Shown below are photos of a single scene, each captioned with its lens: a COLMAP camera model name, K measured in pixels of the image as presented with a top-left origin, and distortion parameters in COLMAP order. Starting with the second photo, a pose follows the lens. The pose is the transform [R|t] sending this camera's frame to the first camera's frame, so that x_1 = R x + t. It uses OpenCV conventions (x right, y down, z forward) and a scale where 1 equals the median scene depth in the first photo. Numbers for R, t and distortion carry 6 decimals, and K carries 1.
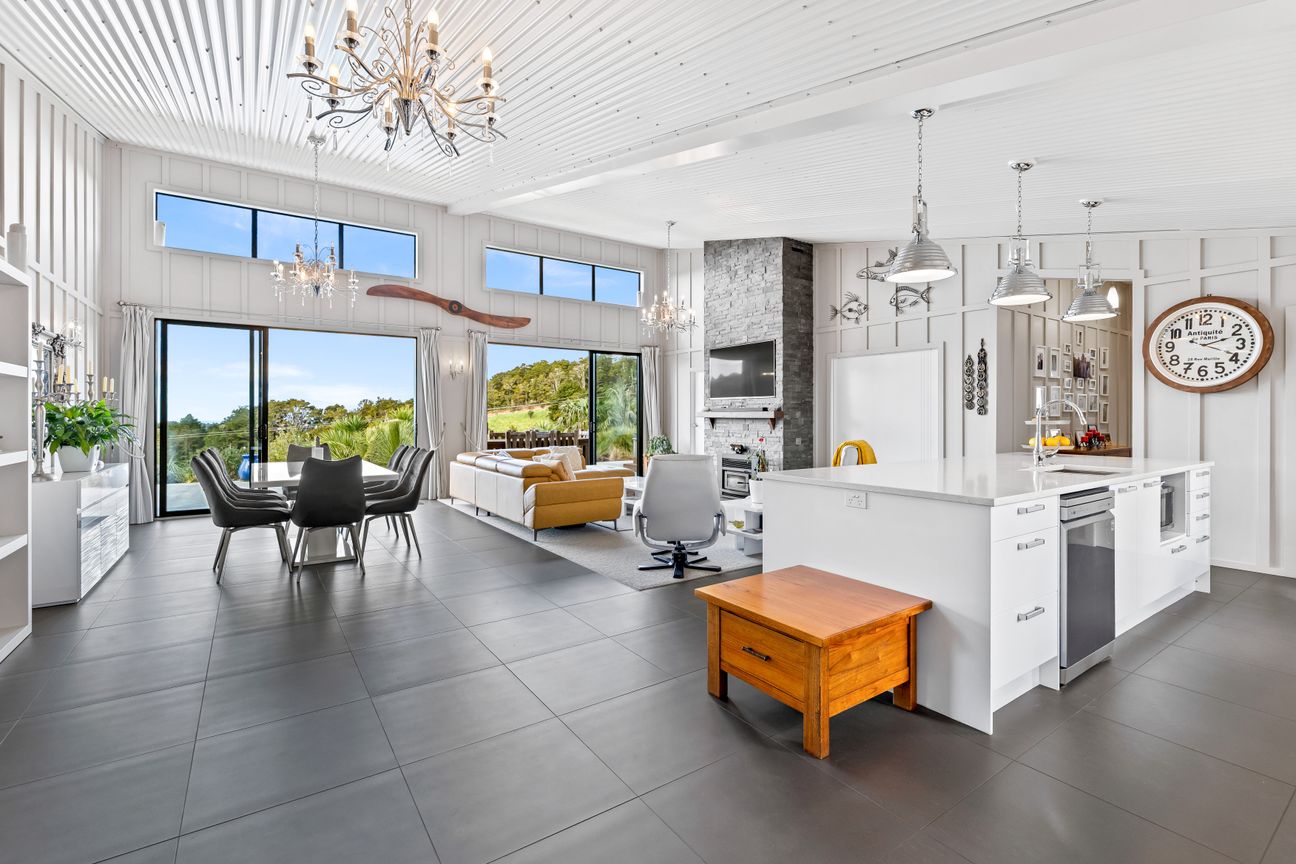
lens RADIAL K [[579.0, 0, 649.9], [0, 579.0, 423.3], [0, 0, 1]] dist [-0.005774, 0.000390]
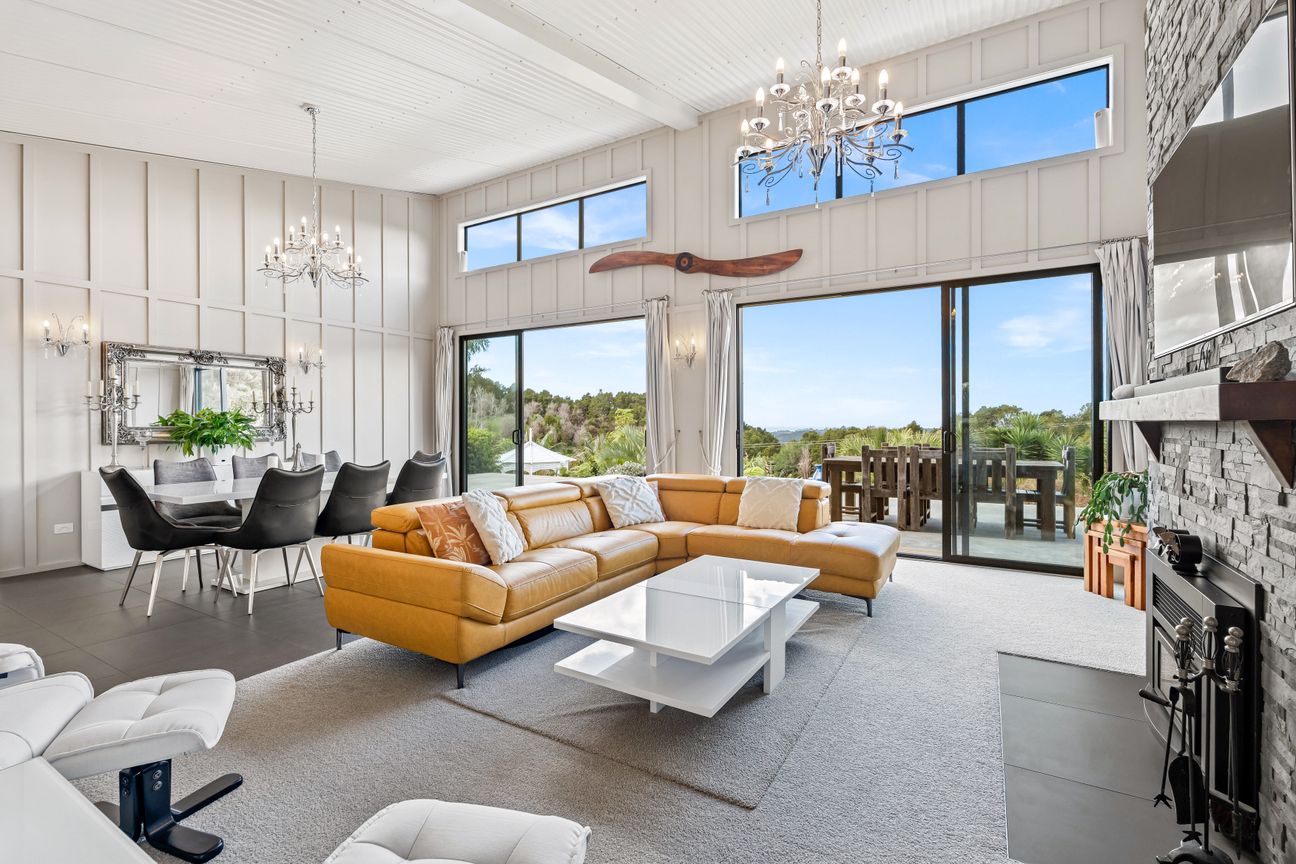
lens RADIAL K [[579.0, 0, 649.9], [0, 579.0, 423.3], [0, 0, 1]] dist [-0.005774, 0.000390]
pose [[0.413801, -0.000597, -0.910367, 0.272307], [-0.009623, 0.999941, -0.005029, -0.005246], [0.910316, 0.010841, 0.413771, 0.682226]]
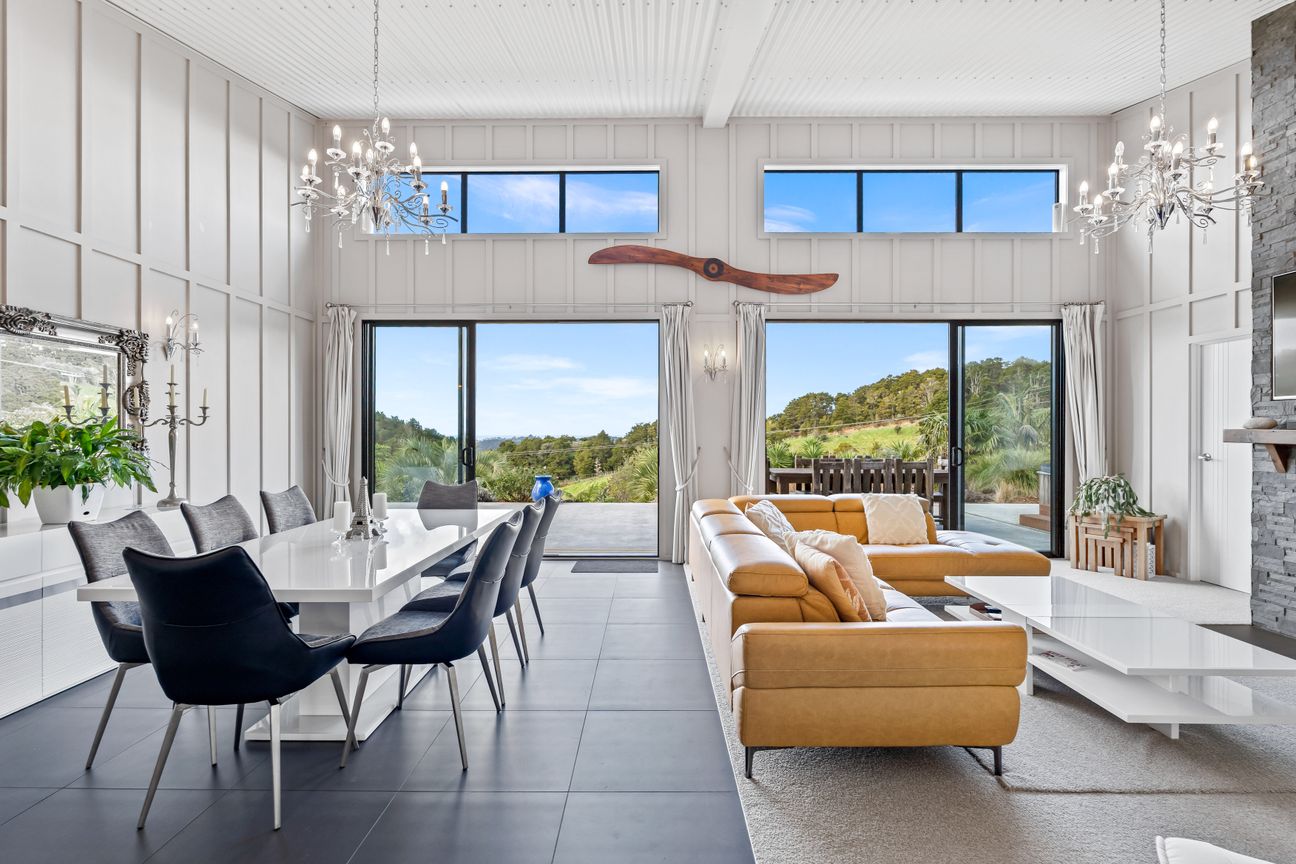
lens RADIAL K [[585.0, 0, 645.1], [0, 585.0, 433.7], [0, 0, 1]] dist [-0.001576, 0.000039]
pose [[0.817418, 0.002856, -0.576038, -0.022213], [-0.008064, 0.999946, -0.006485, -0.011210], [0.575989, 0.009947, 0.817397, 0.424811]]
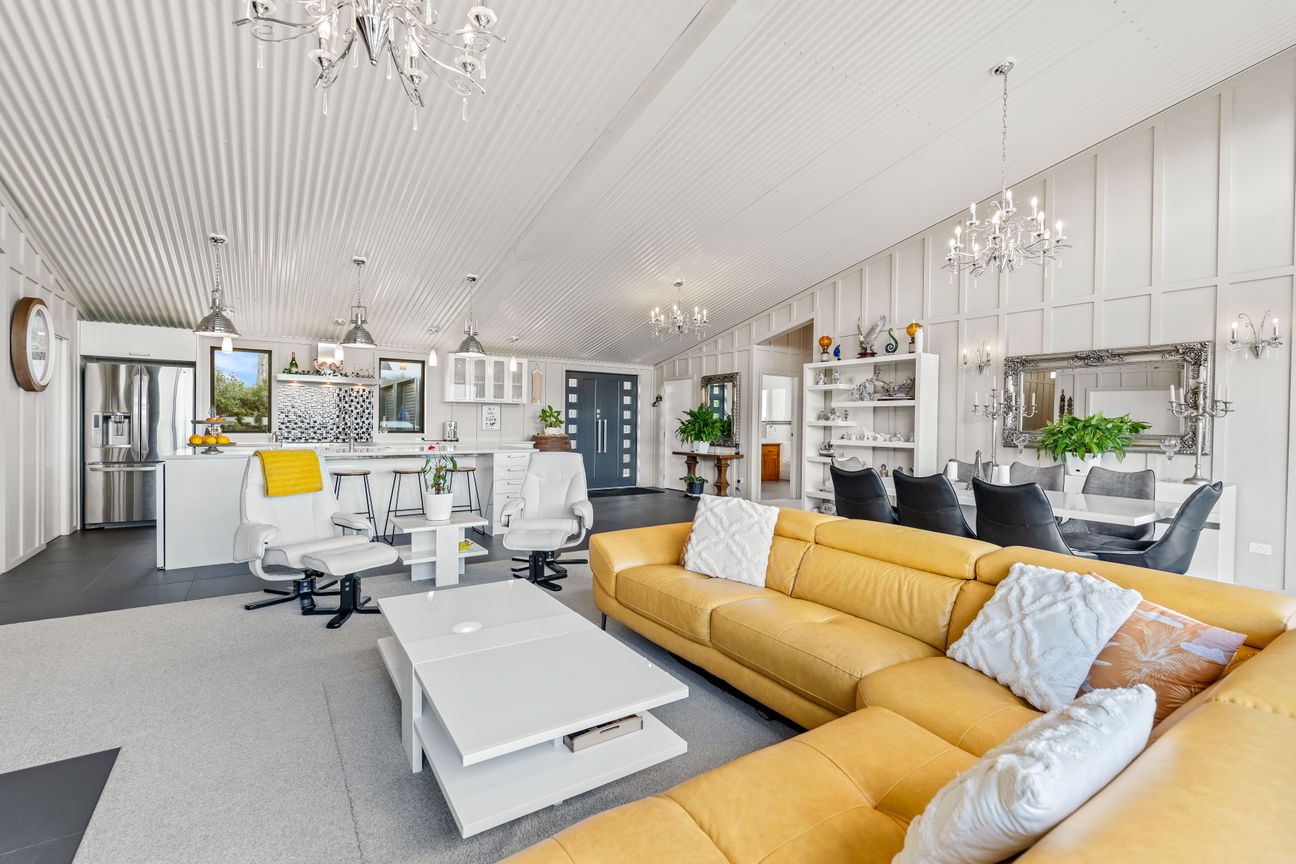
lens RADIAL K [[579.0, 0, 649.9], [0, 579.0, 423.3], [0, 0, 1]] dist [-0.005774, 0.000390]
pose [[-0.999695, -0.014656, 0.019884, -0.078218], [-0.014273, 0.999712, 0.019295, -0.014915], [-0.020161, 0.019005, -0.999616, 1.101501]]
